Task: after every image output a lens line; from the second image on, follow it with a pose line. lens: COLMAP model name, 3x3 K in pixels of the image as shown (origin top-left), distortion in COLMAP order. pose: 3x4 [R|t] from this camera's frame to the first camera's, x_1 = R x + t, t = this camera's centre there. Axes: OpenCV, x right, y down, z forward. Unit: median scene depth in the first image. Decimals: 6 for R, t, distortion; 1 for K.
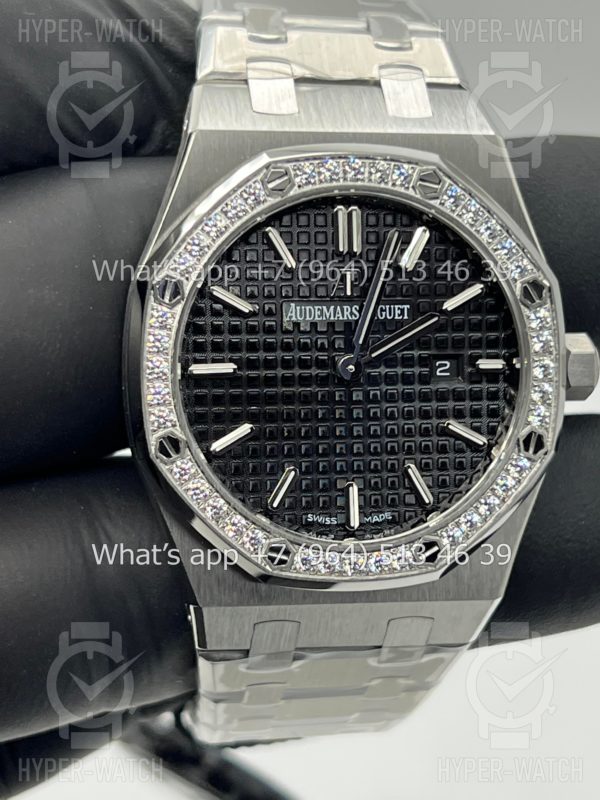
lens RADIAL K [[2014.4, 0, 307.0], [0, 2014.4, 392.8], [0, 0, 1]] dist [0.339076, 0.000000]
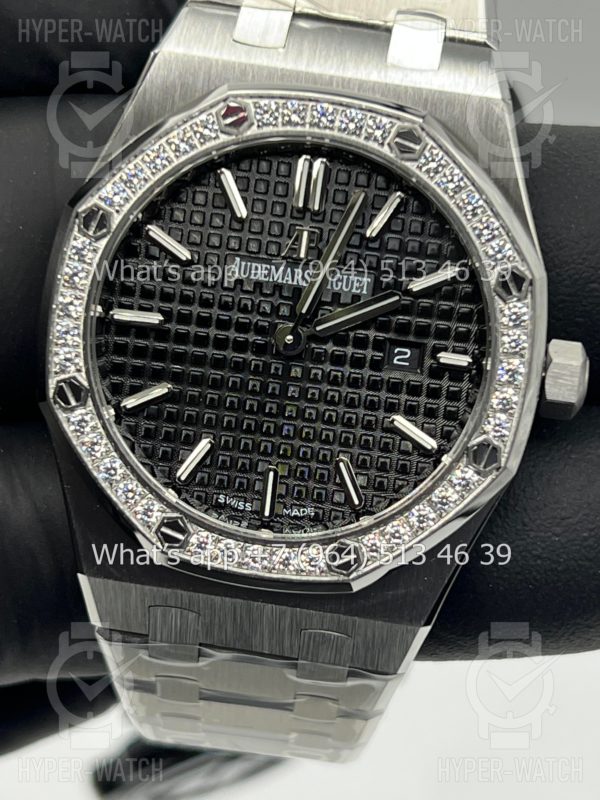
lens RADIAL K [[2014.4, 0, 296.3], [0, 2014.4, 406.0], [0, 0, 1]] dist [0.339076, 0.000000]
pose [[0.965300, 0.150283, -0.213567, 0.216215], [-0.153447, 0.988155, 0.001781, 0.014782], [0.211305, 0.031052, 0.976927, 0.133875]]
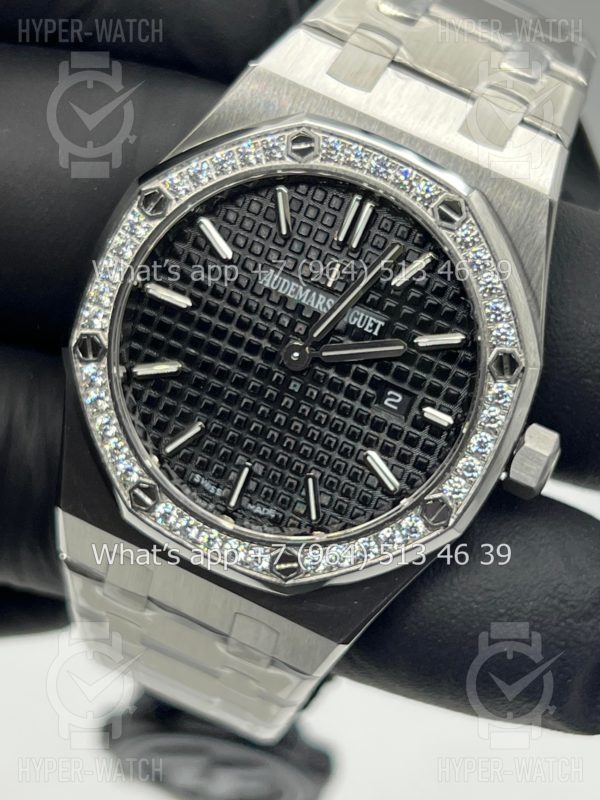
lens RADIAL K [[2014.4, 0, 299.3], [0, 2014.4, 394.4], [0, 0, 1]] dist [0.339076, 0.000000]
pose [[0.860865, 0.423695, -0.281768, 0.298126], [-0.421591, 0.903982, 0.071264, -0.063931], [0.284908, 0.057442, 0.956832, 0.082831]]
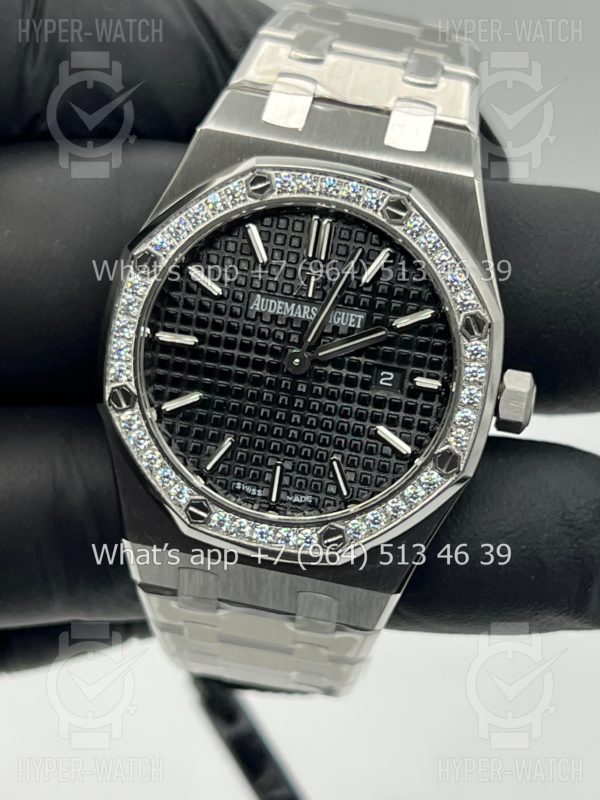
lens RADIAL K [[2014.4, 0, 297.8], [0, 2014.4, 399.7], [0, 0, 1]] dist [0.339076, 0.000000]
pose [[0.948882, 0.197018, -0.246592, 0.297990], [-0.192890, 0.980362, 0.041039, -0.037018], [0.249835, 0.008624, 0.968250, -0.077405]]
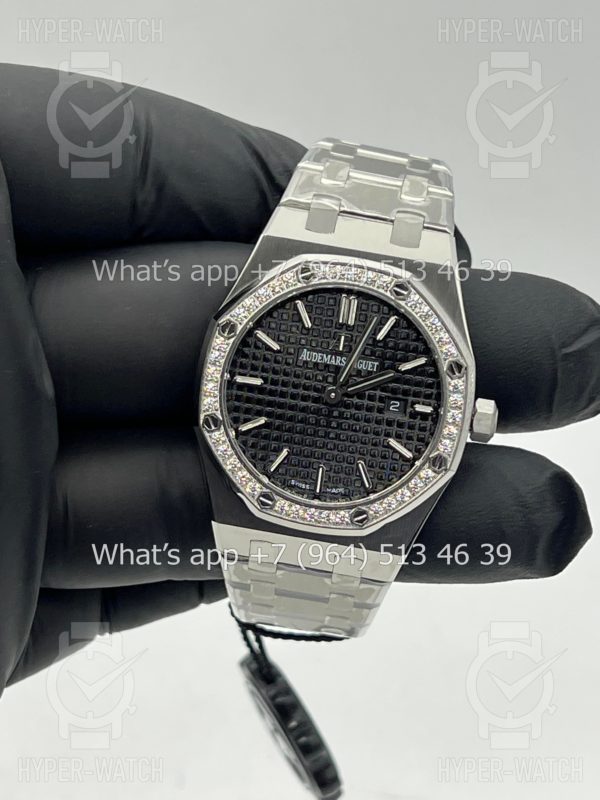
lens RADIAL K [[2014.4, 0, 295.5], [0, 2014.4, 402.1], [0, 0, 1]] dist [0.339076, 0.000000]
pose [[0.960241, 0.178050, -0.215026, 0.336415], [-0.177624, 0.983864, 0.021463, -0.035671], [0.215378, 0.017584, 0.976372, -0.569954]]
